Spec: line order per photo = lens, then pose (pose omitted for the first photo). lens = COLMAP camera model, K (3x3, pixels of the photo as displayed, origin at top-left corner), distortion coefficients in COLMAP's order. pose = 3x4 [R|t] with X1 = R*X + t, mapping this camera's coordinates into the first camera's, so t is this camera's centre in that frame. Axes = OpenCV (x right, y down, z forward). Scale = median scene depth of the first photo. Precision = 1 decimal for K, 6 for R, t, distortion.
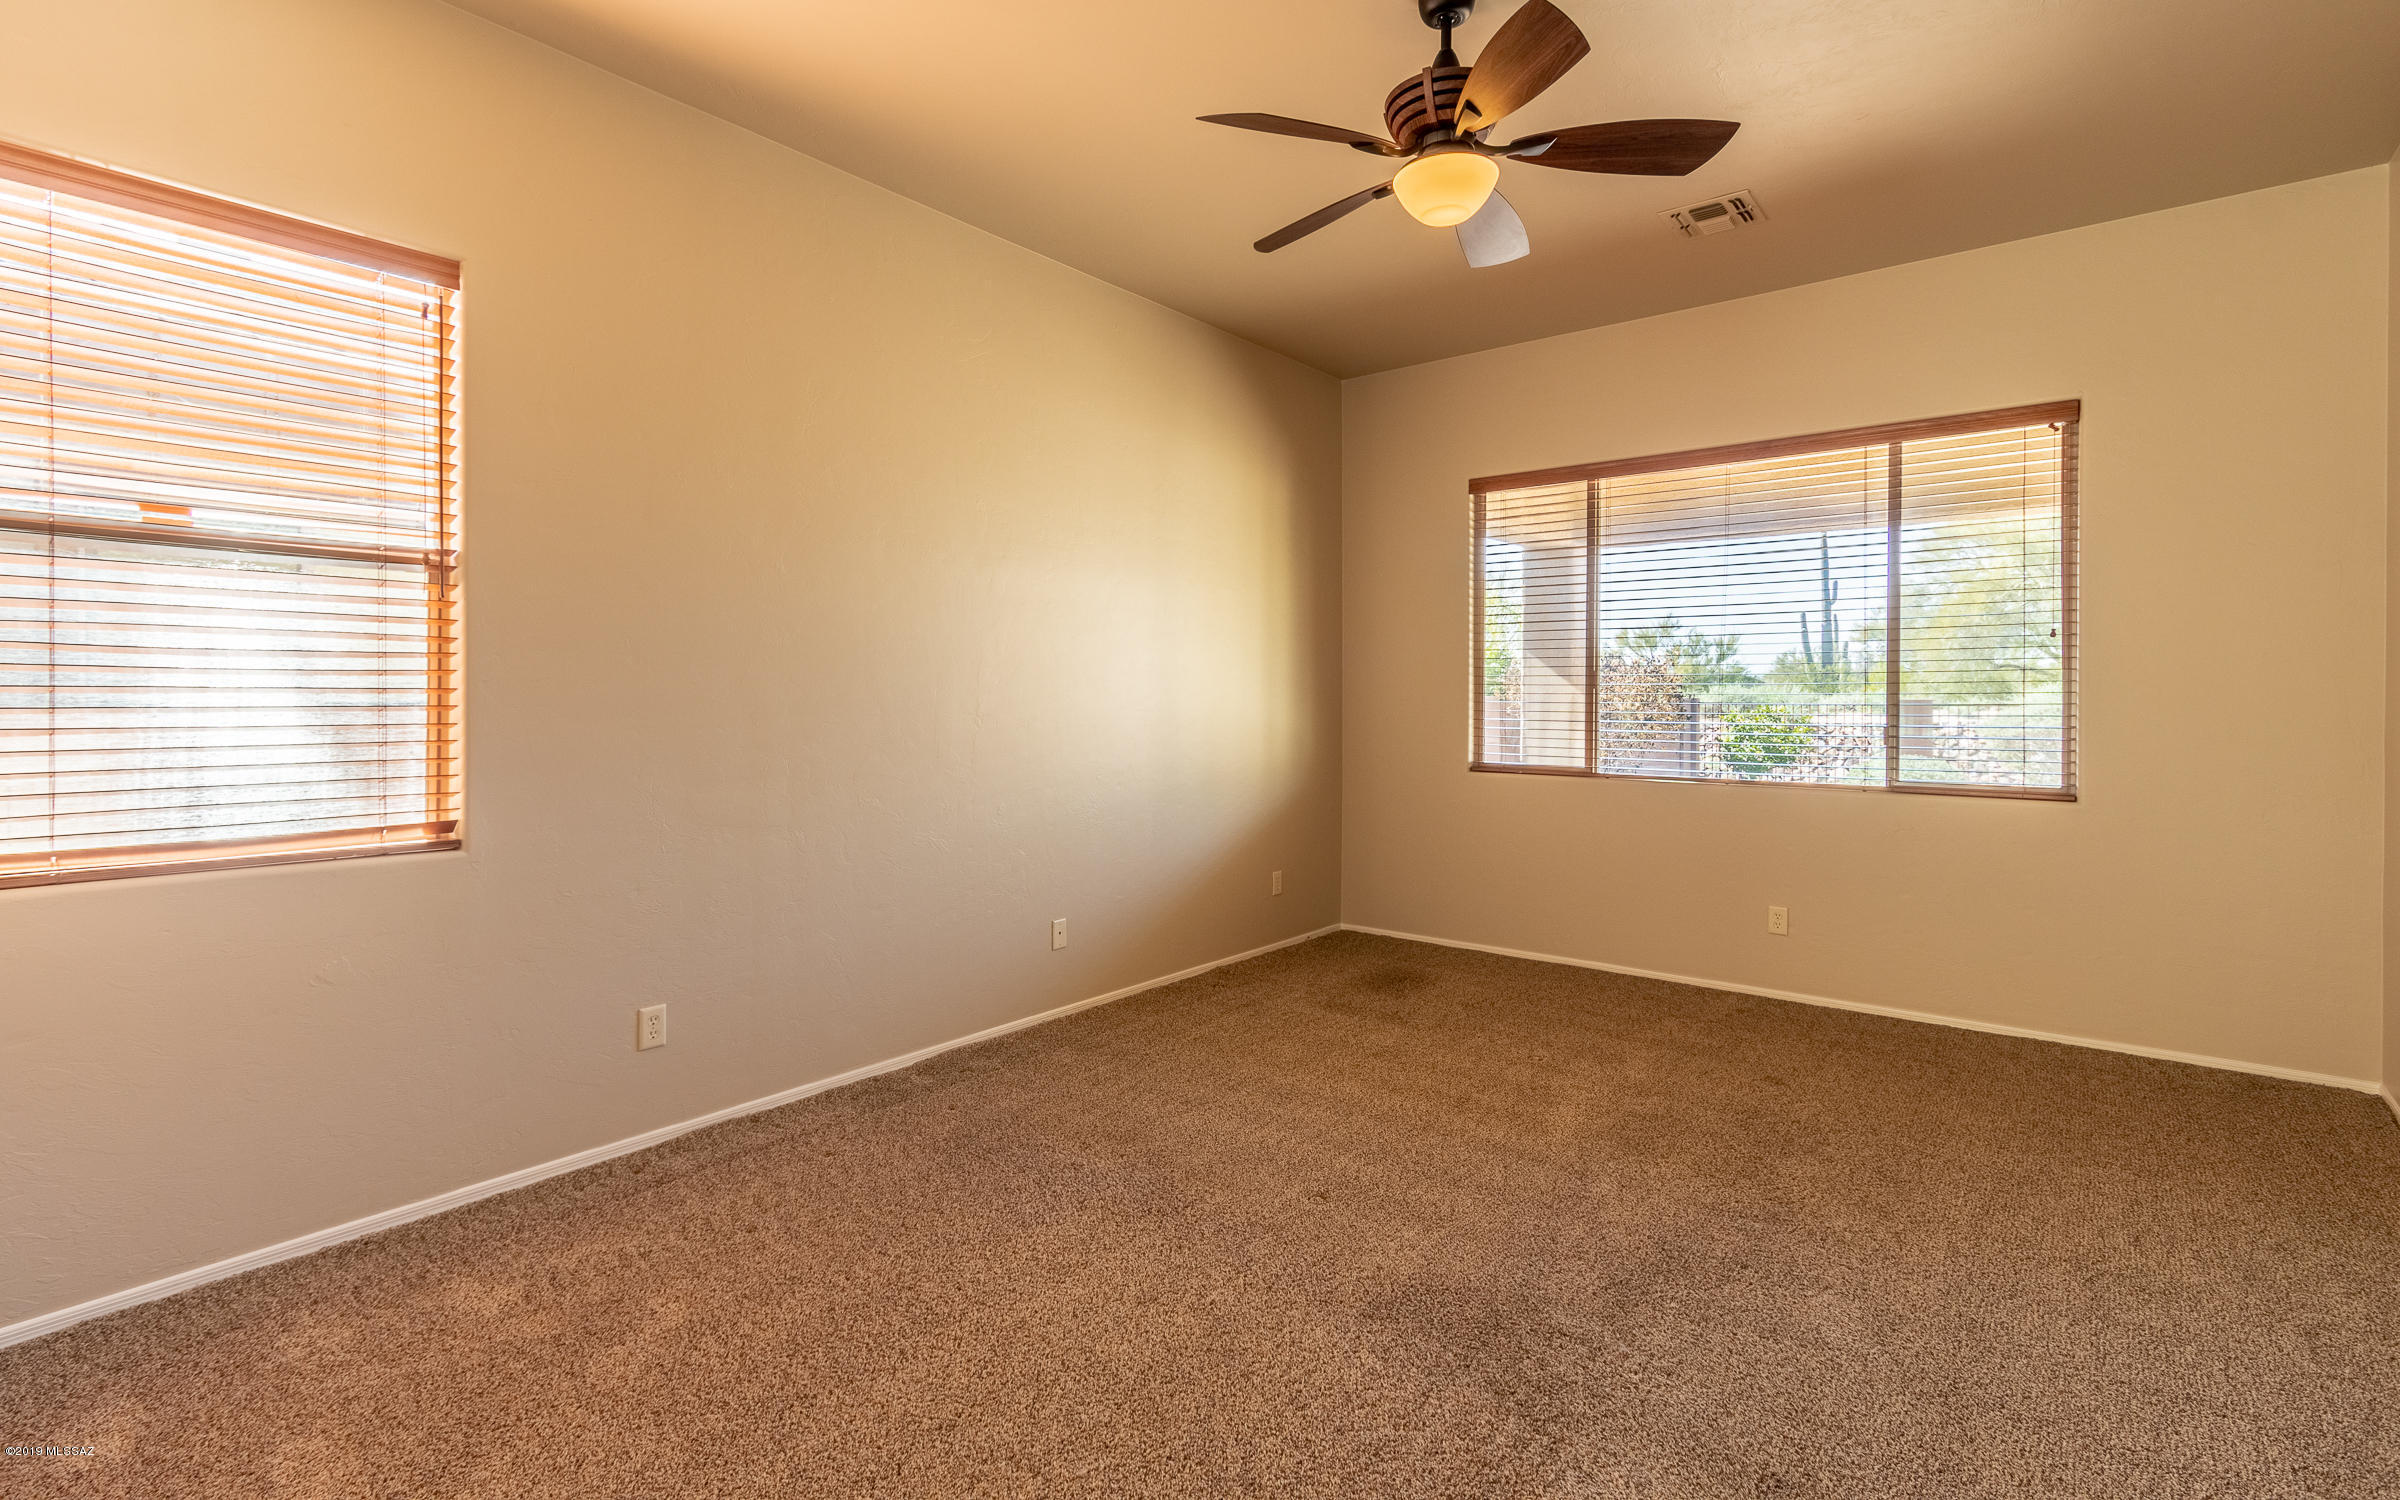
lens RADIAL K [[1109.7, 0, 1184.7], [0, 1109.7, 712.5], [0, 0, 1]] dist [0.002419, 0.000150]
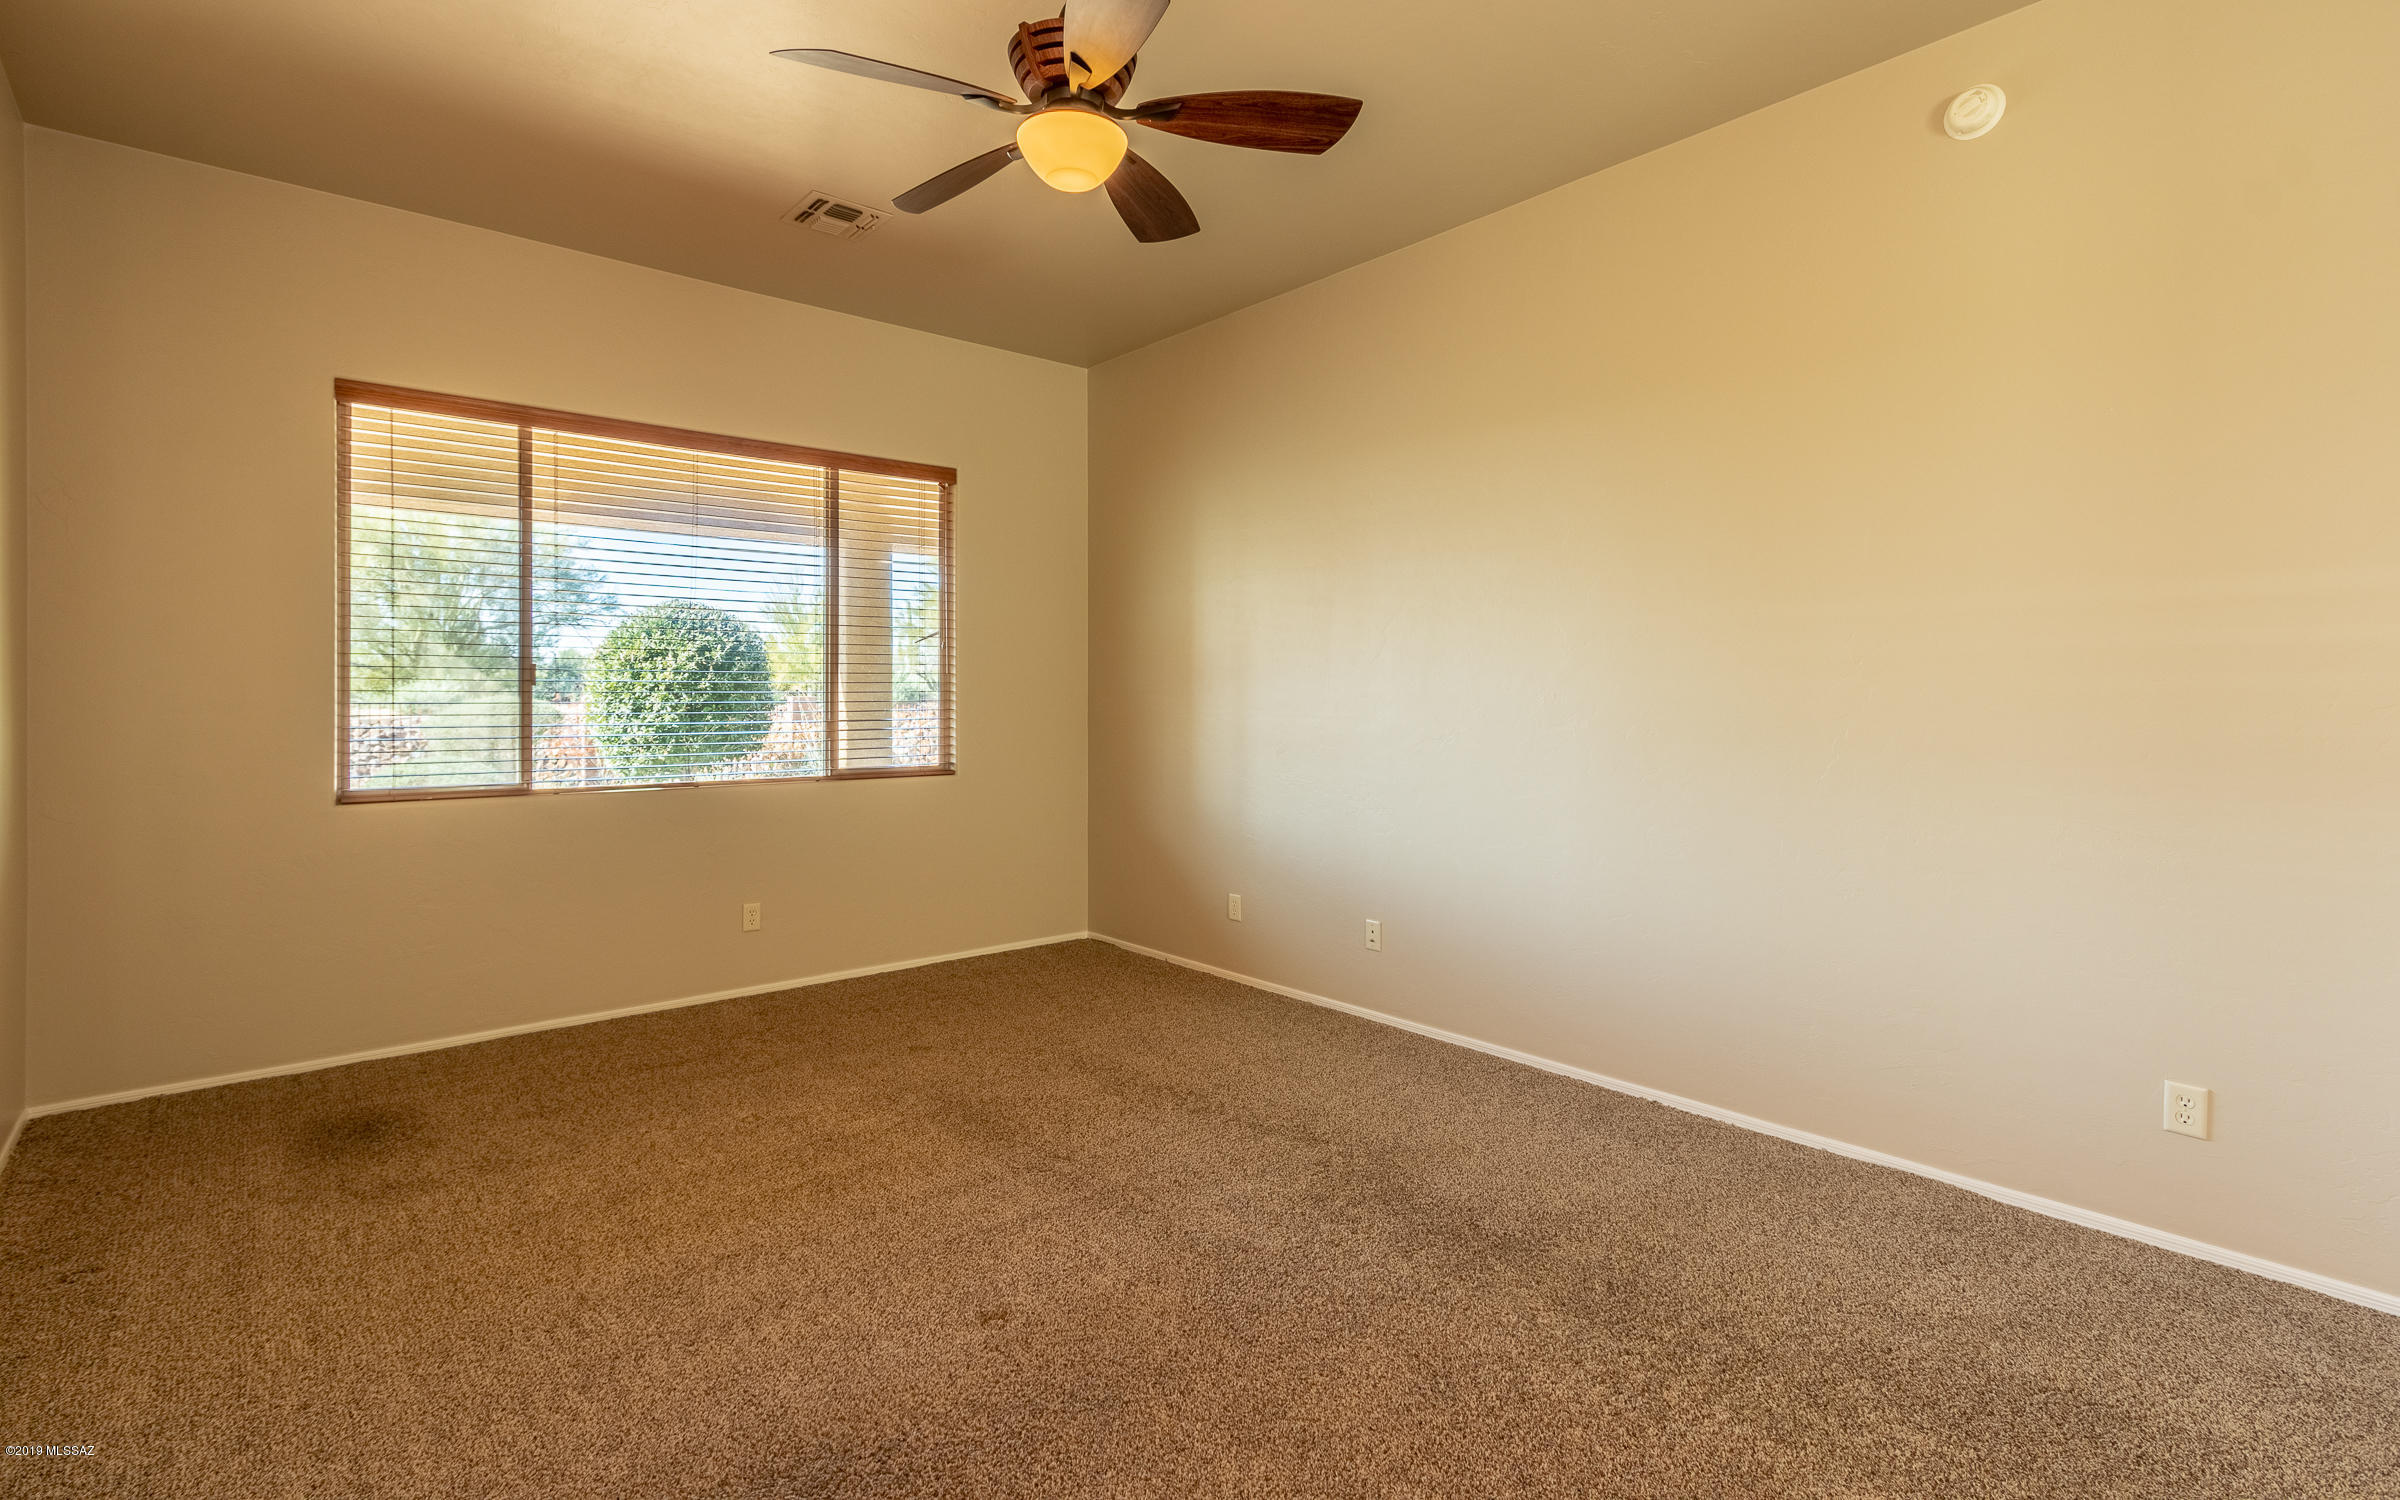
lens RADIAL K [[1129.4, 0, 1193.1], [0, 1129.4, 731.7], [0, 0, 1]] dist [0.002726, 0.000310]
pose [[0.174337, -0.041252, 0.983822, -0.397137], [0.007489, 0.999149, 0.040568, -0.019680], [-0.984658, 0.000296, 0.174498, 0.419118]]
